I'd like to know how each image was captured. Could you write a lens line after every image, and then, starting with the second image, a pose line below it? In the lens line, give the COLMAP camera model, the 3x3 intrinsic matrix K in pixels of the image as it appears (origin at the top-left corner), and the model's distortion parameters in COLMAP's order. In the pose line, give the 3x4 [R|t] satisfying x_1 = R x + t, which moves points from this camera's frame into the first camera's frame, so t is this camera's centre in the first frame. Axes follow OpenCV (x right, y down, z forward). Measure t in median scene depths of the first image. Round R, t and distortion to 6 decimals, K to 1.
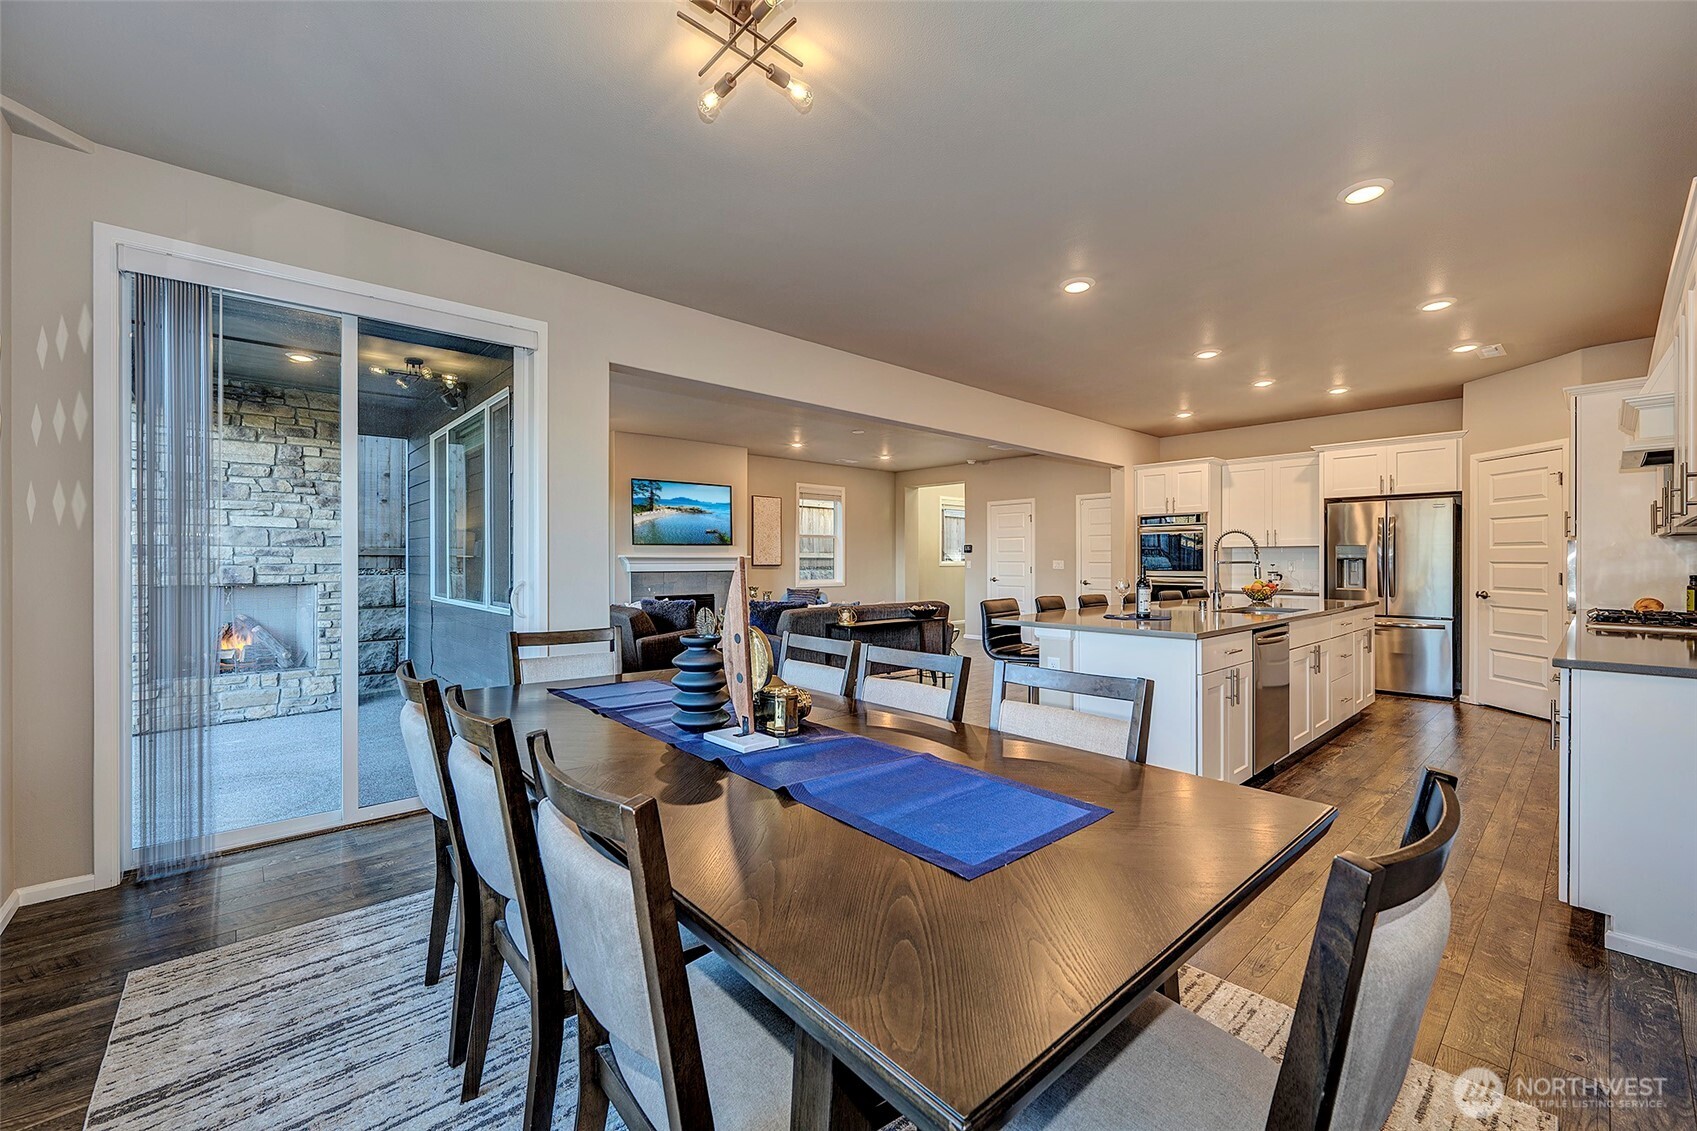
lens RADIAL K [[672.6, 0, 861.7], [0, 672.6, 571.2], [0, 0, 1]] dist [-0.000140, -0.000998]
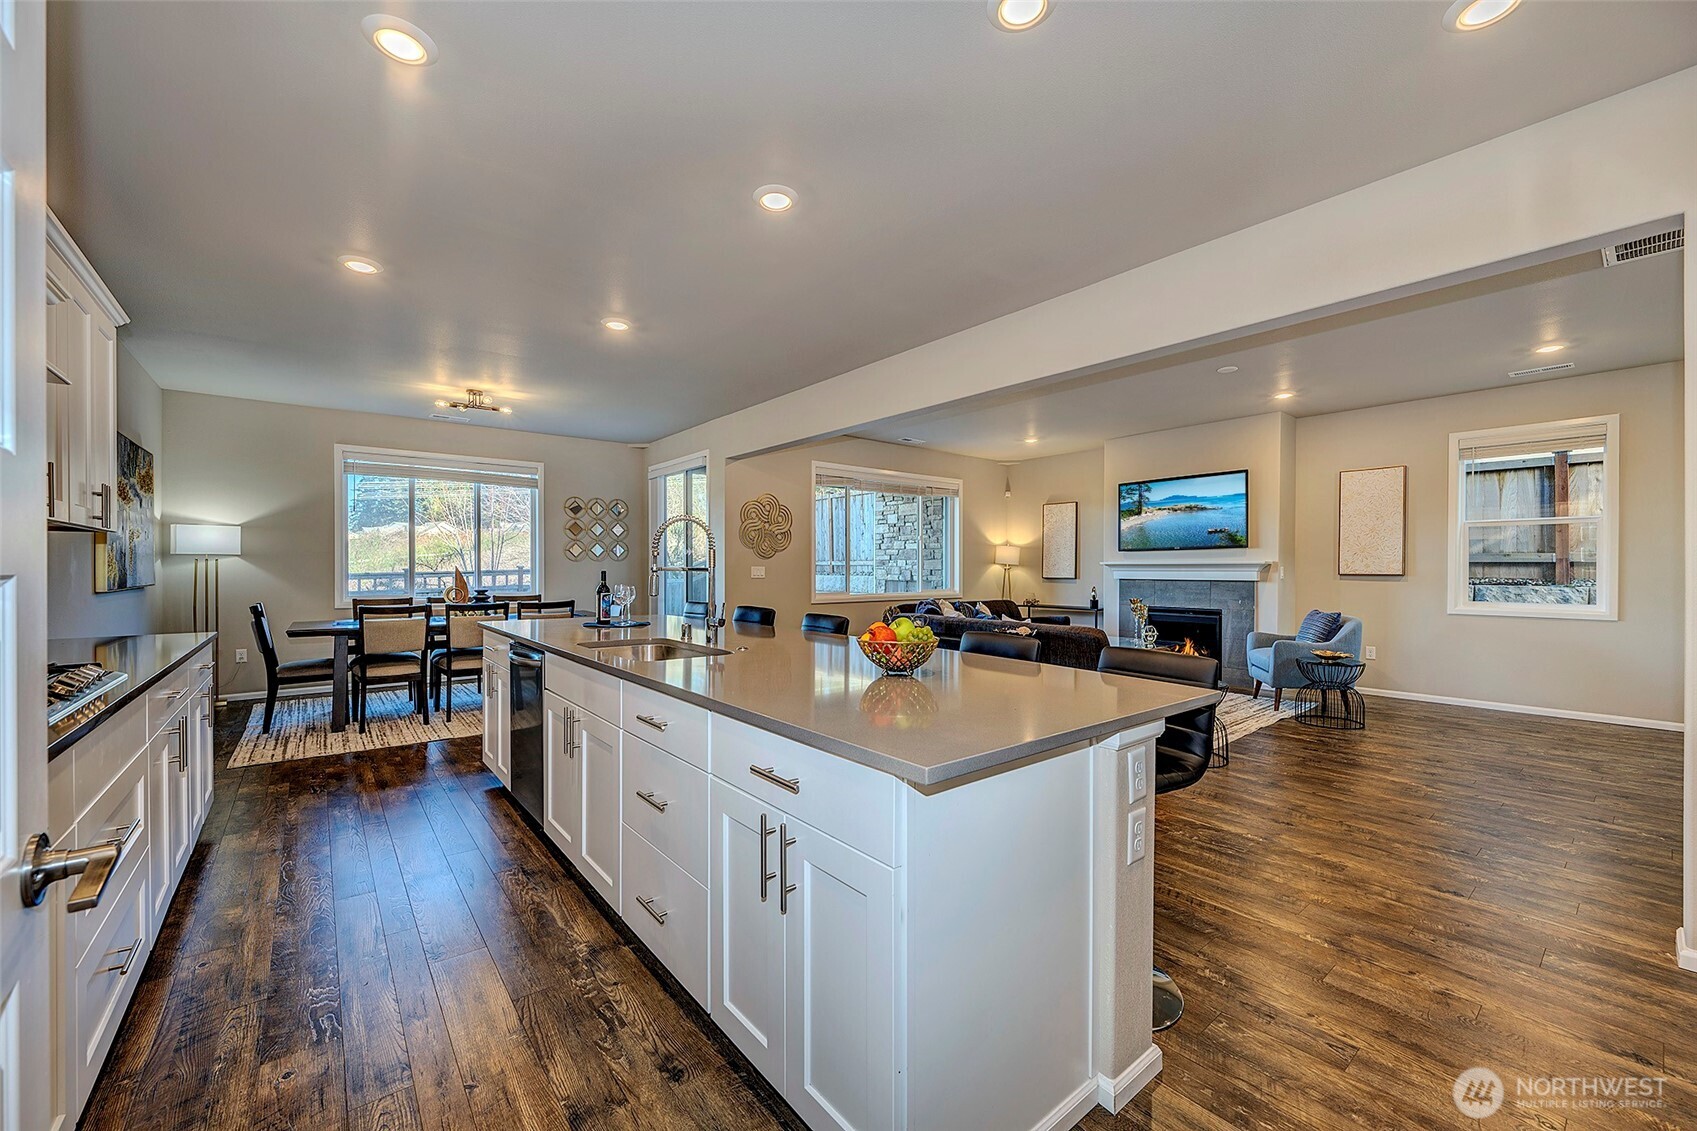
lens RADIAL K [[672.6, 0, 865.0], [0, 672.6, 565.9], [0, 0, 1]] dist [-0.000140, -0.000998]
pose [[-0.045035, -0.002084, -0.998983, 0.614508], [-0.014915, 0.999888, -0.001414, -0.010455], [0.998874, 0.014836, -0.045061, 0.628304]]
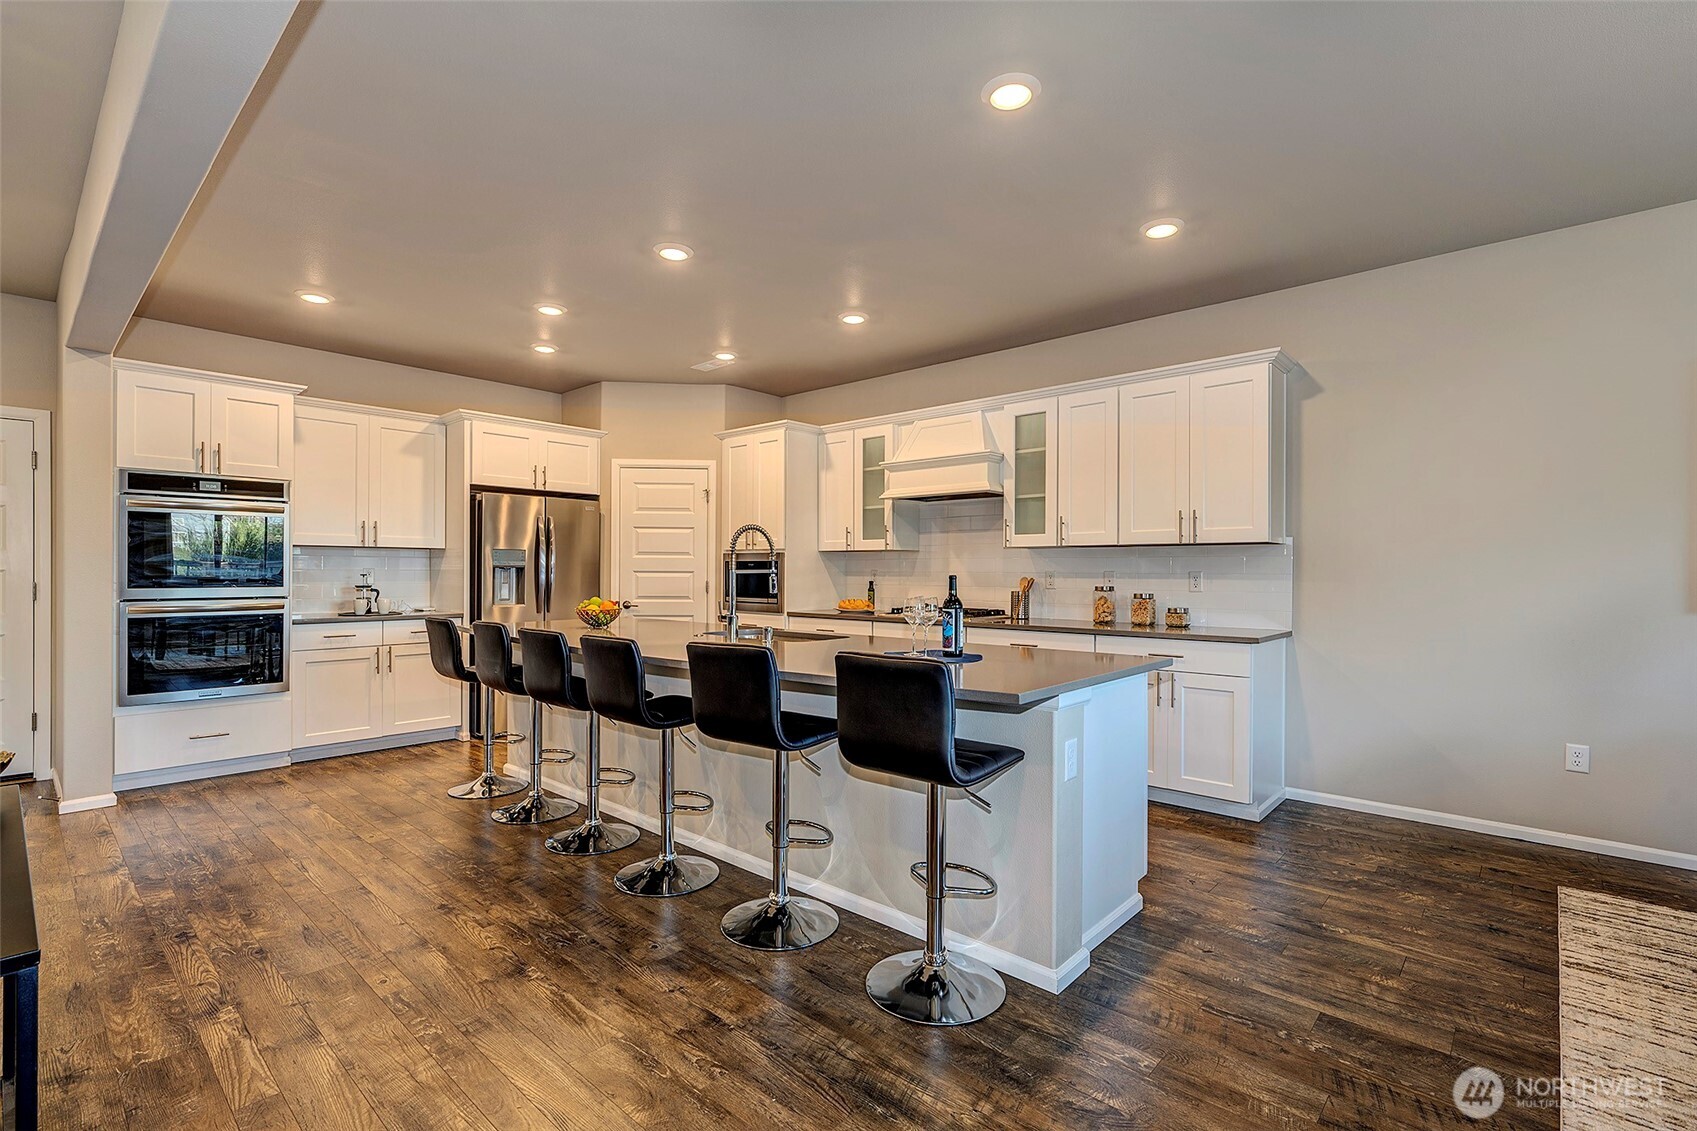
lens RADIAL K [[777.7, 0, 838.2], [0, 777.7, 567.7], [0, 0, 1]] dist [-0.007423, 0.000720]
pose [[-0.085470, 0.003826, 0.996333, -0.144066], [0.011768, 0.999927, -0.002831, -0.007549], [-0.996271, 0.011483, -0.085508, 0.514592]]
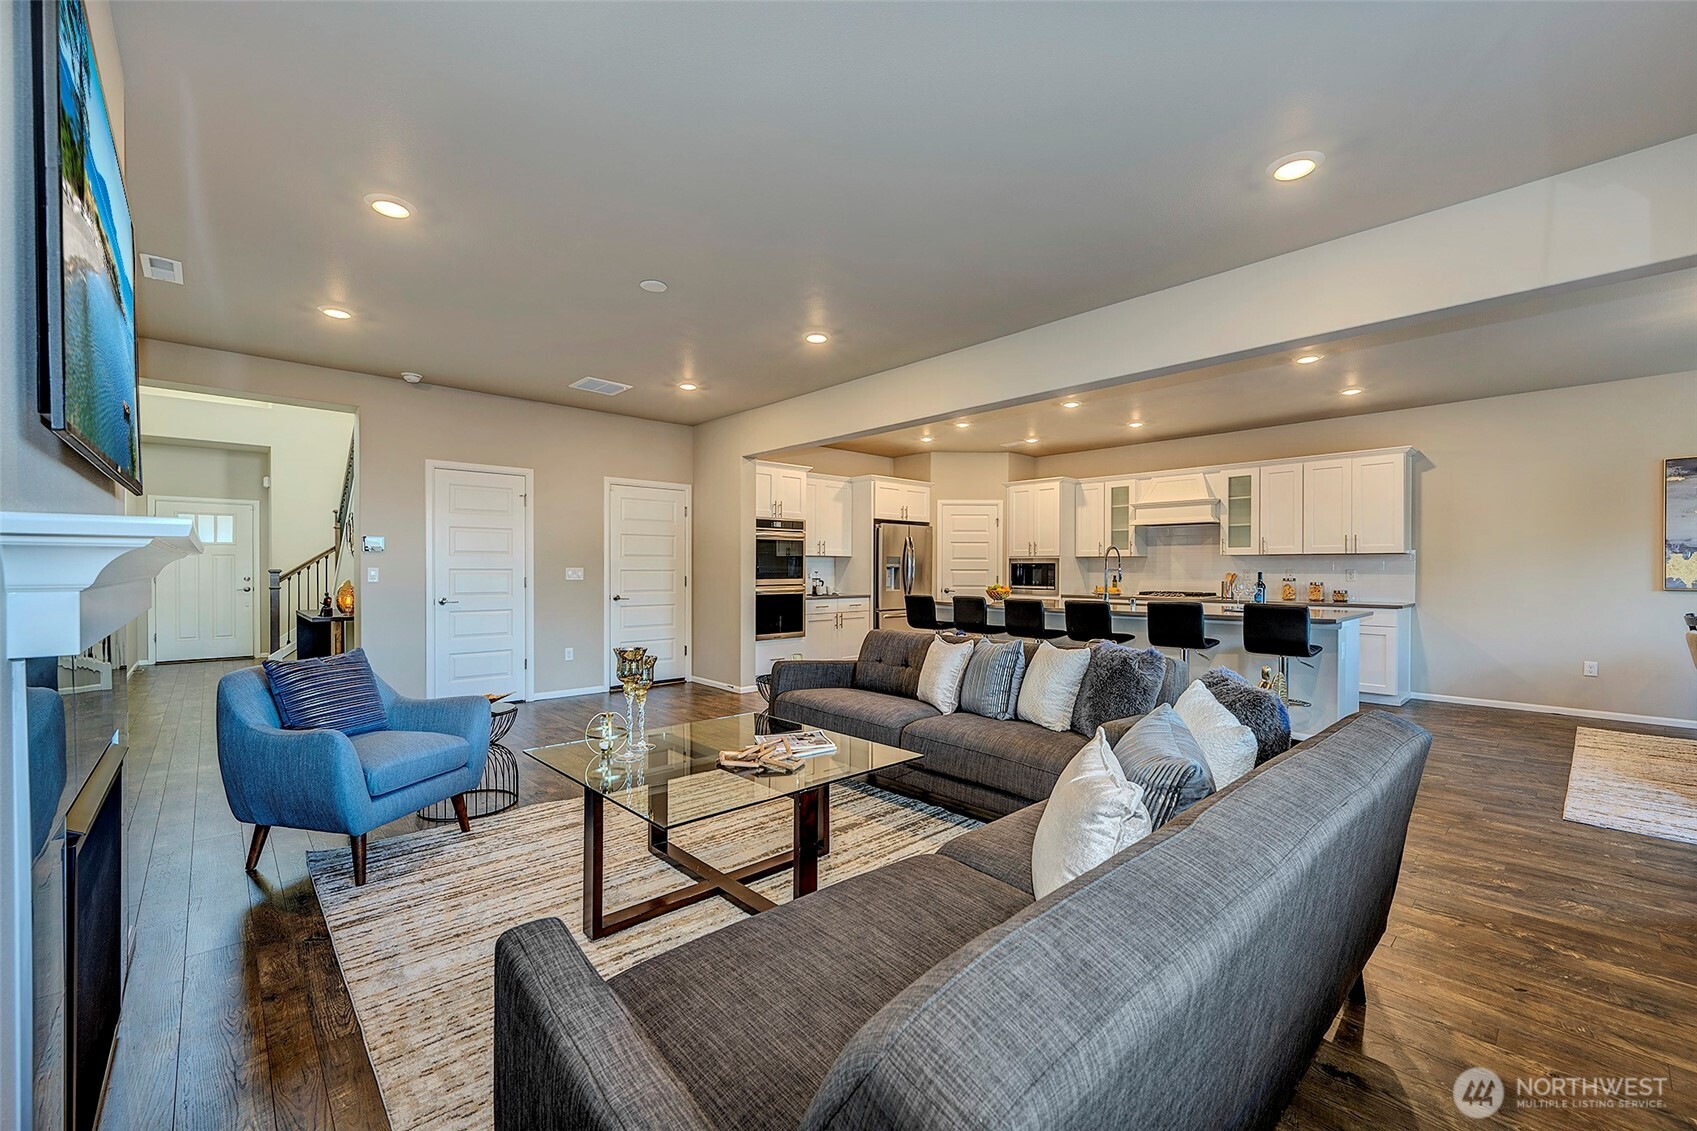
lens RADIAL K [[672.6, 0, 847.3], [0, 672.6, 565.9], [0, 0, 1]] dist [-0.000140, -0.000998]
pose [[0.014721, 0.001946, 0.999890, -0.418228], [0.014084, 0.999899, -0.002154, -0.014155], [-0.999792, 0.014114, 0.014692, 0.788978]]
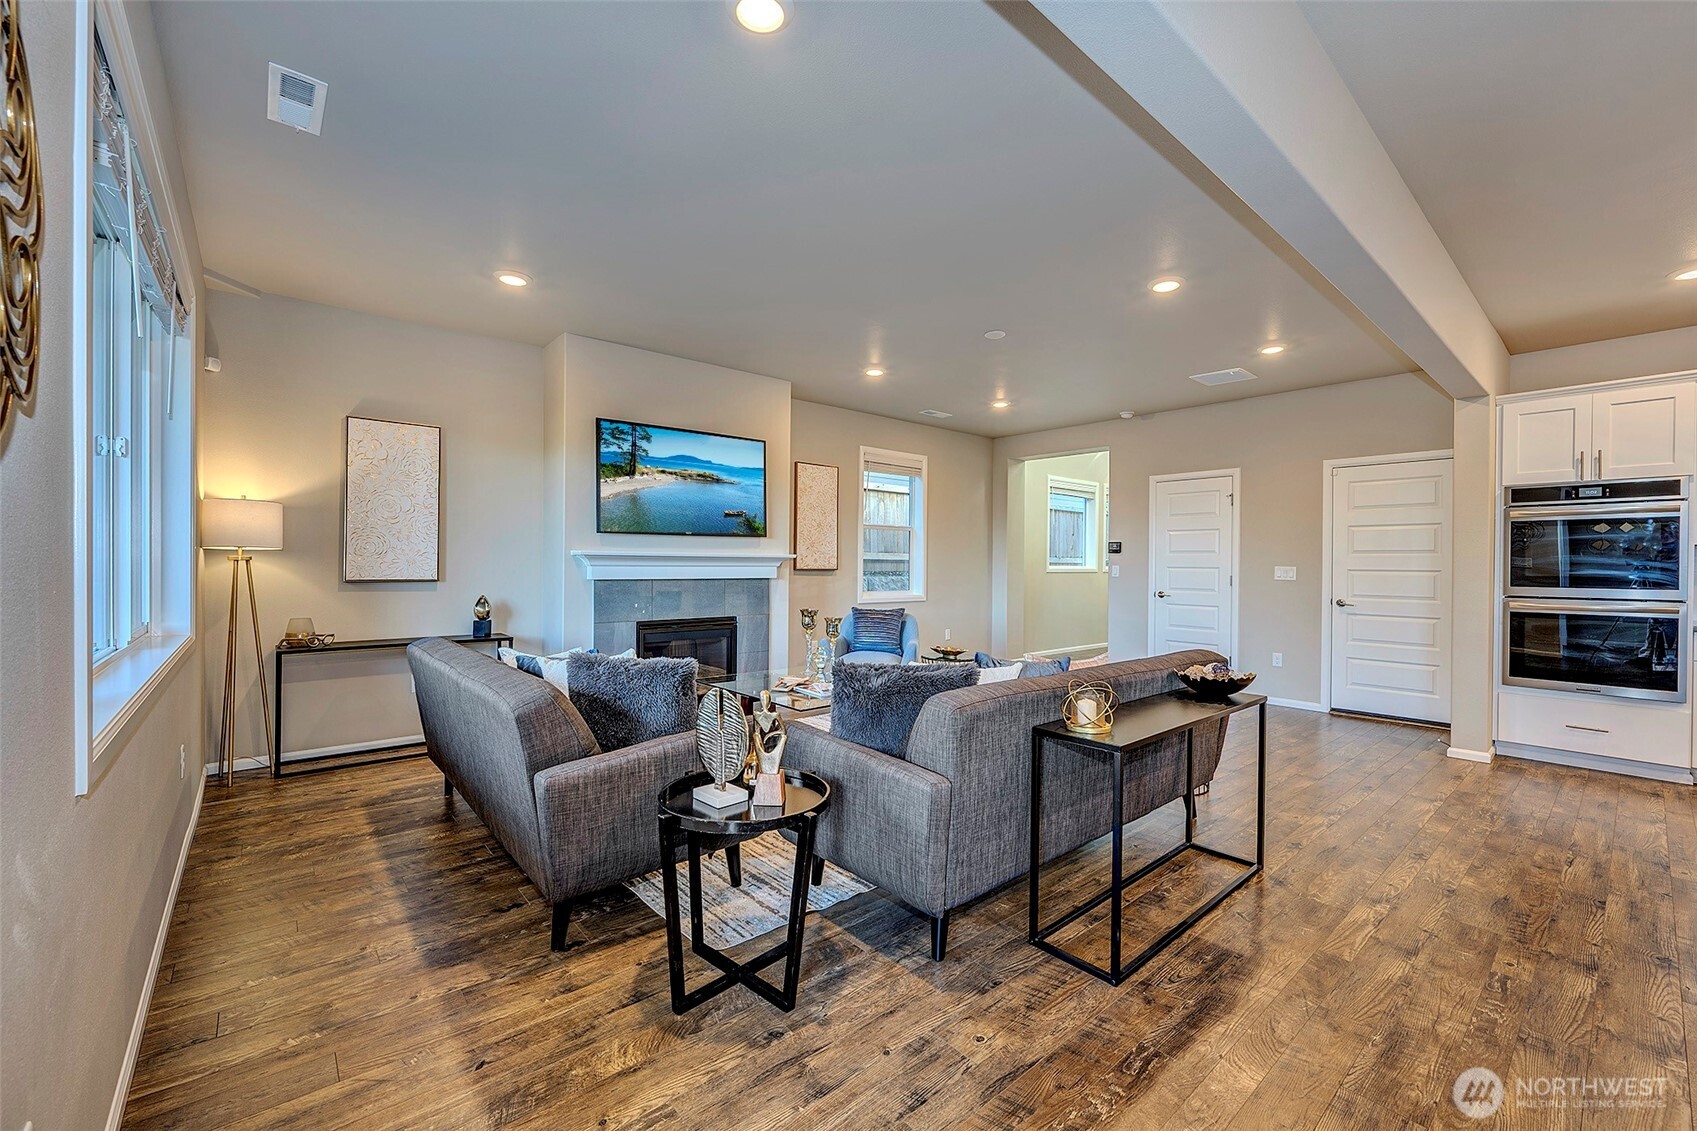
lens RADIAL K [[672.6, 0, 857.2], [0, 672.6, 570.9], [0, 0, 1]] dist [-0.000140, -0.000998]
pose [[0.999481, 0.009901, -0.030644, -0.093839], [-0.010028, 0.999942, -0.003975, -0.005869], [0.030603, 0.004280, 0.999522, 0.401374]]
